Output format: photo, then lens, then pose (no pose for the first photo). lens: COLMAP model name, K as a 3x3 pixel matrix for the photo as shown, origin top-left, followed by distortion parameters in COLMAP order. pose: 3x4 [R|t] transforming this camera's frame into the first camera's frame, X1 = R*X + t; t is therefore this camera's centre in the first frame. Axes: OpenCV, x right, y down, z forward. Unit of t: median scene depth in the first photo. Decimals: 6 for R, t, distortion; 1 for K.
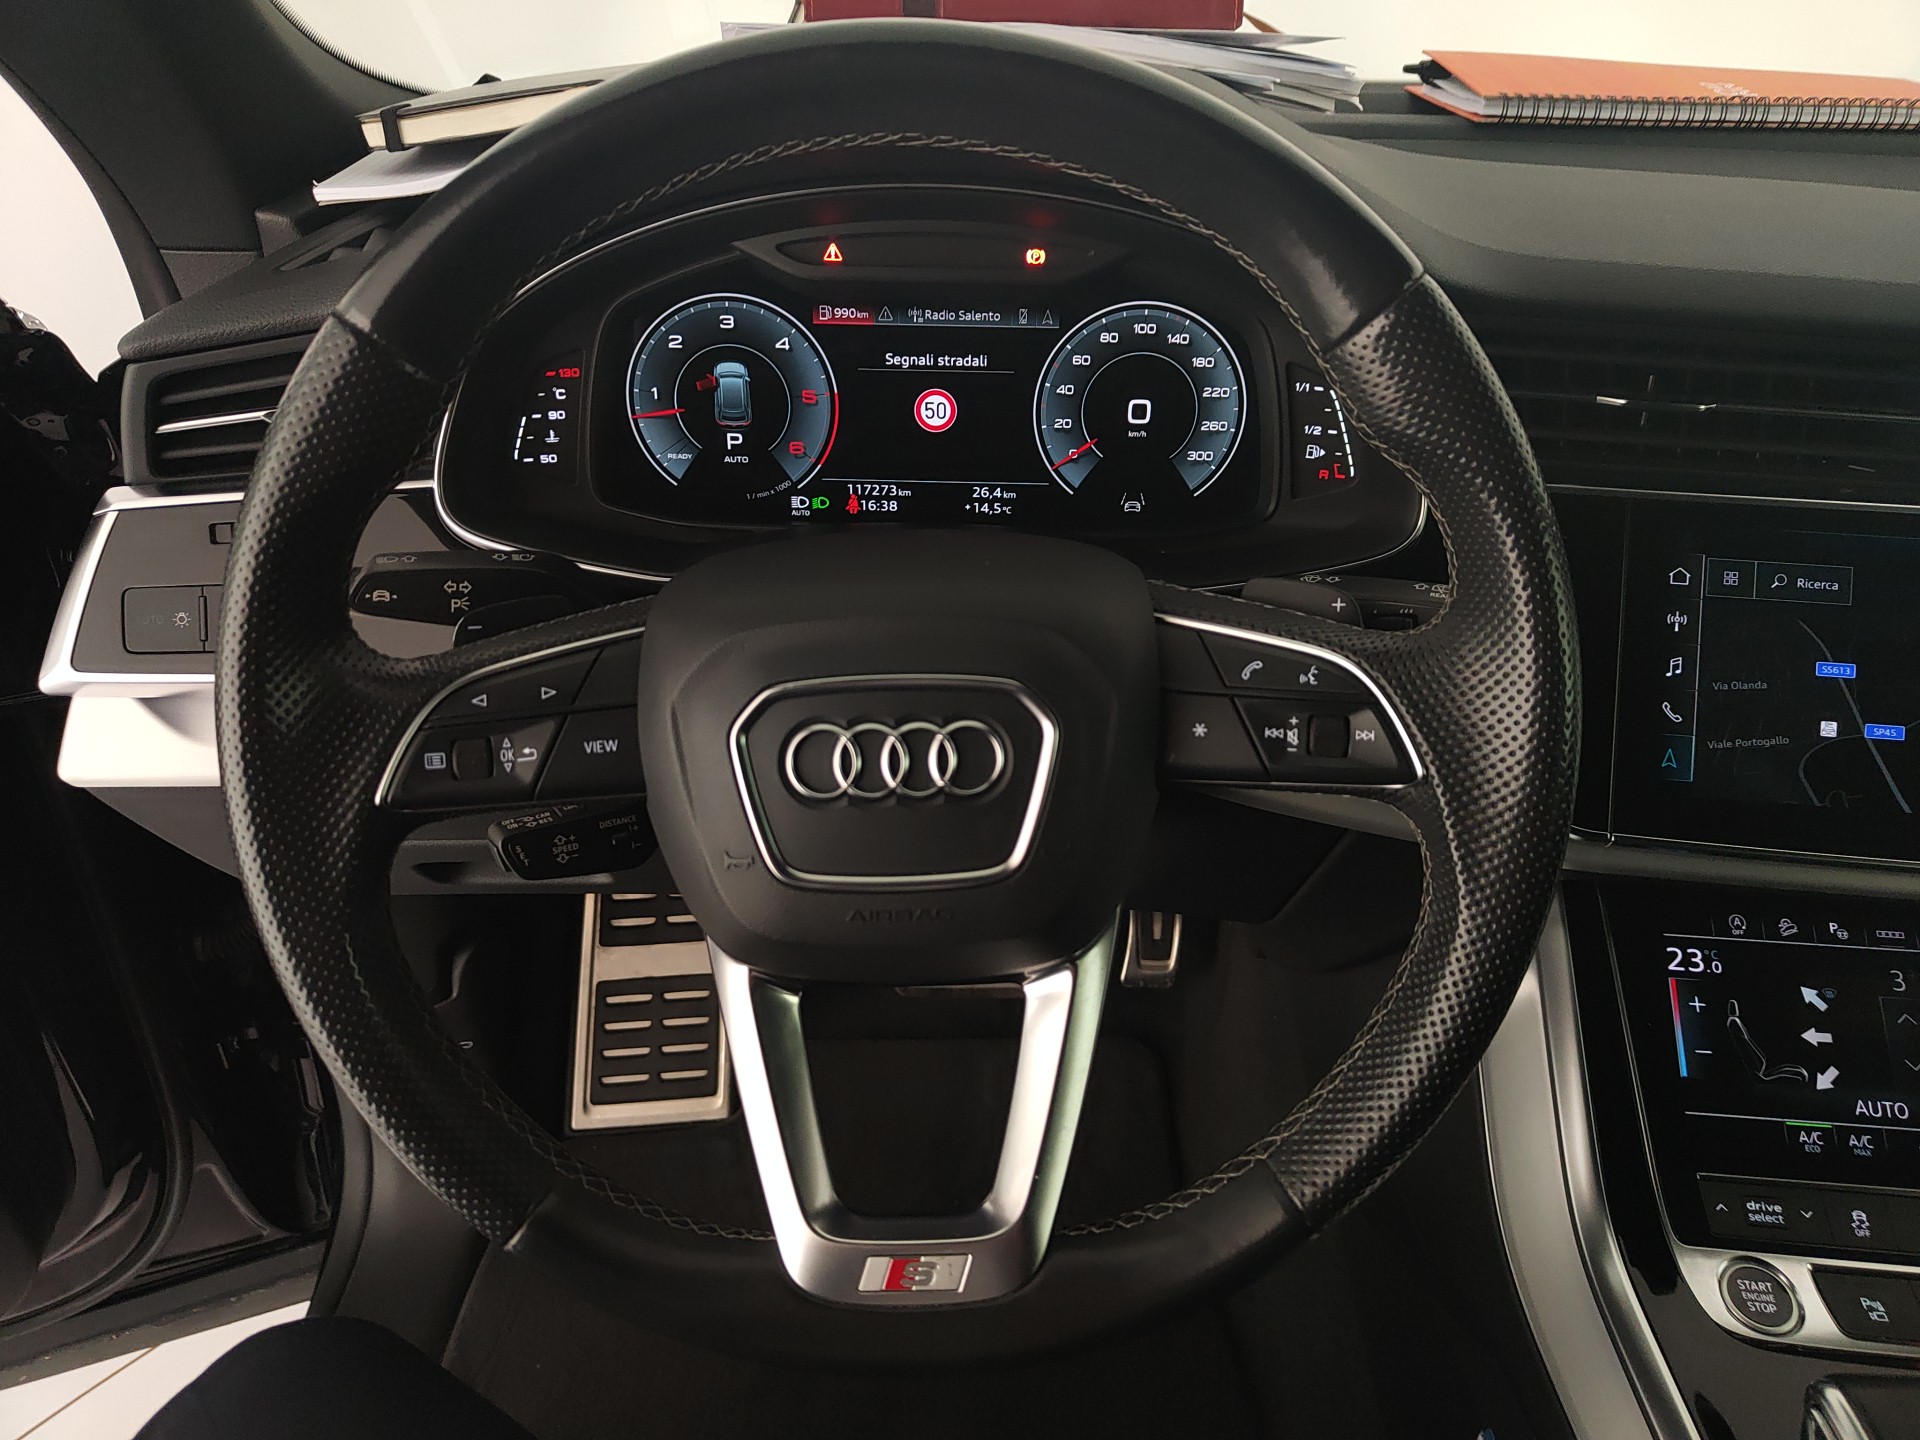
lens RADIAL K [[1326.9, 0, 962.6], [0, 1326.9, 720.7], [0, 0, 1]] dist [-0.010540, 0.007025]
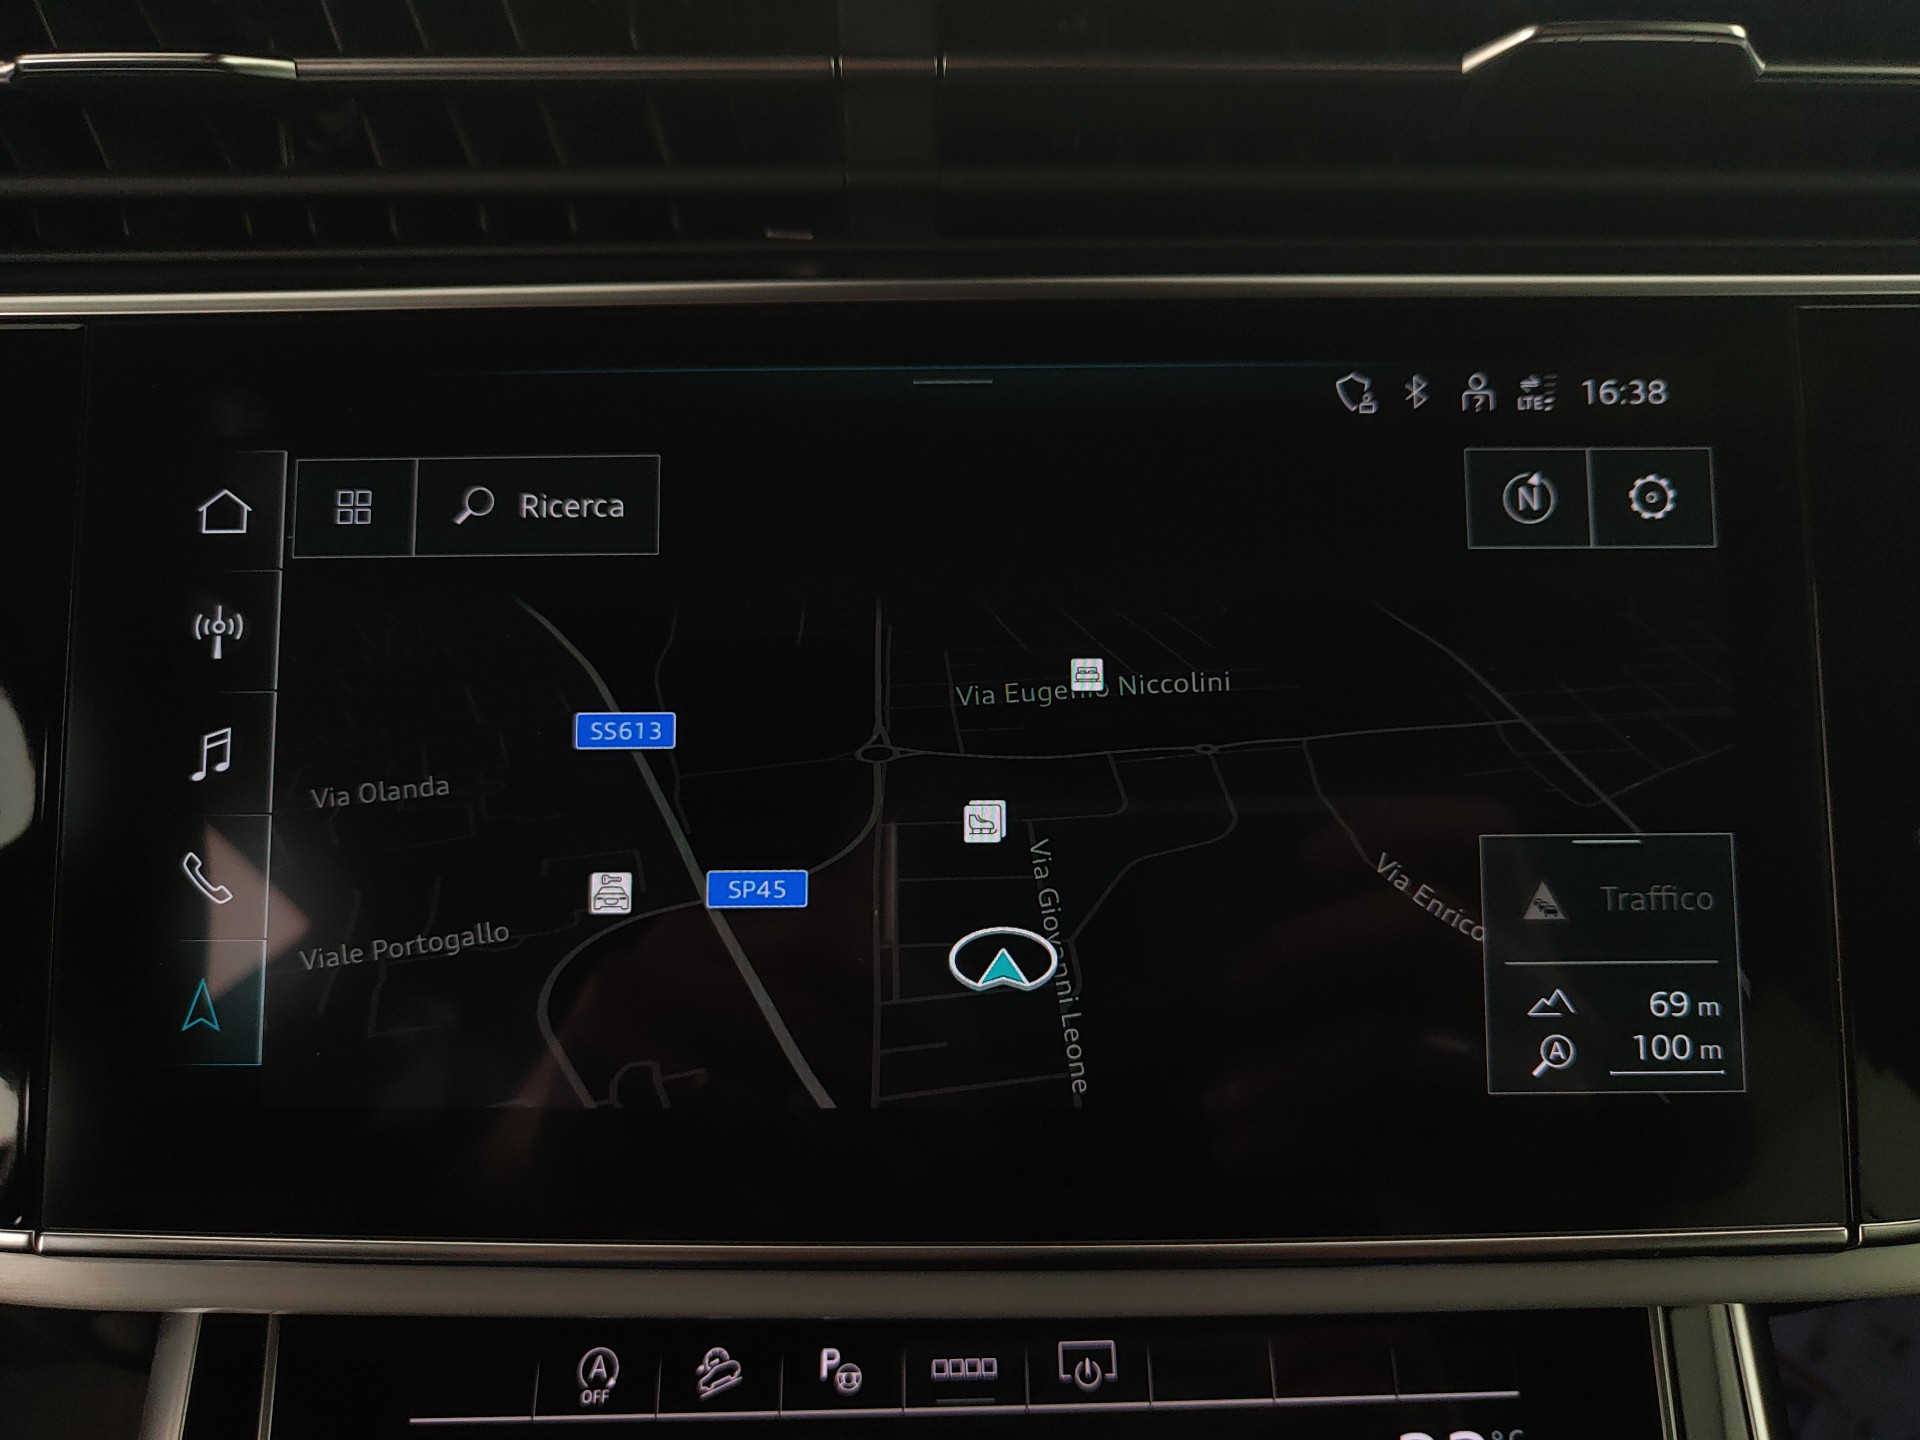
lens RADIAL K [[1326.9, 0, 968.3], [0, 1326.9, 731.8], [0, 0, 1]] dist [-0.010540, 0.007025]
pose [[0.994641, -0.077420, 0.068518, 0.679194], [0.080408, 0.995878, -0.041979, -0.013610], [-0.064986, 0.047264, 0.996766, 0.580100]]
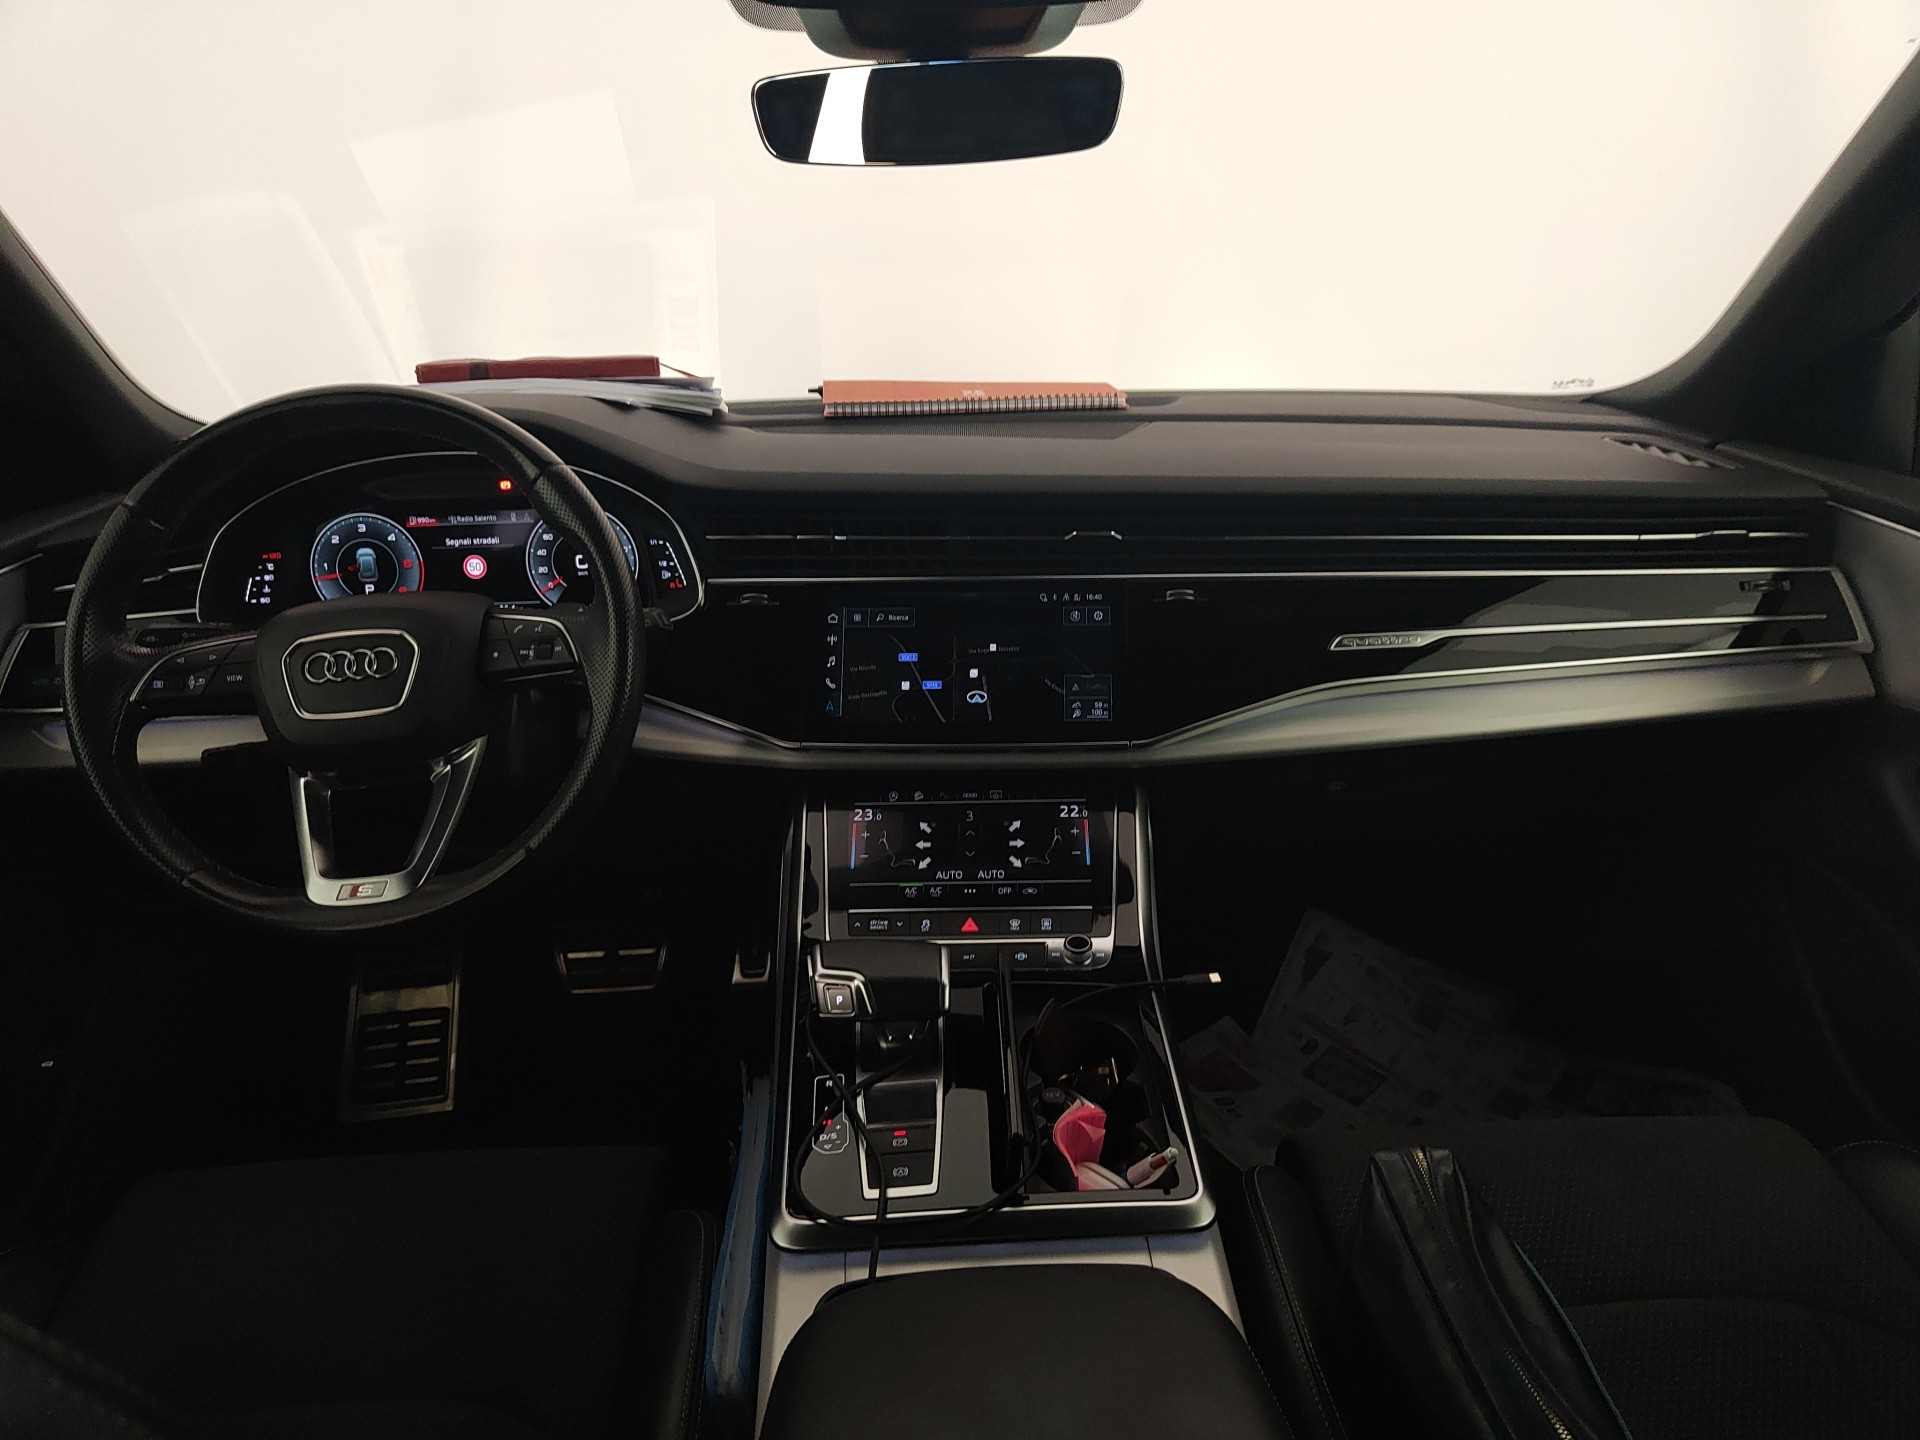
lens RADIAL K [[1326.9, 0, 992.3], [0, 1326.9, 728.3], [0, 0, 1]] dist [-0.010540, 0.007025]
pose [[0.995923, -0.061139, 0.066325, 0.602142], [0.073992, 0.974251, -0.212977, 0.472058], [-0.051596, 0.217017, 0.974803, -0.885984]]
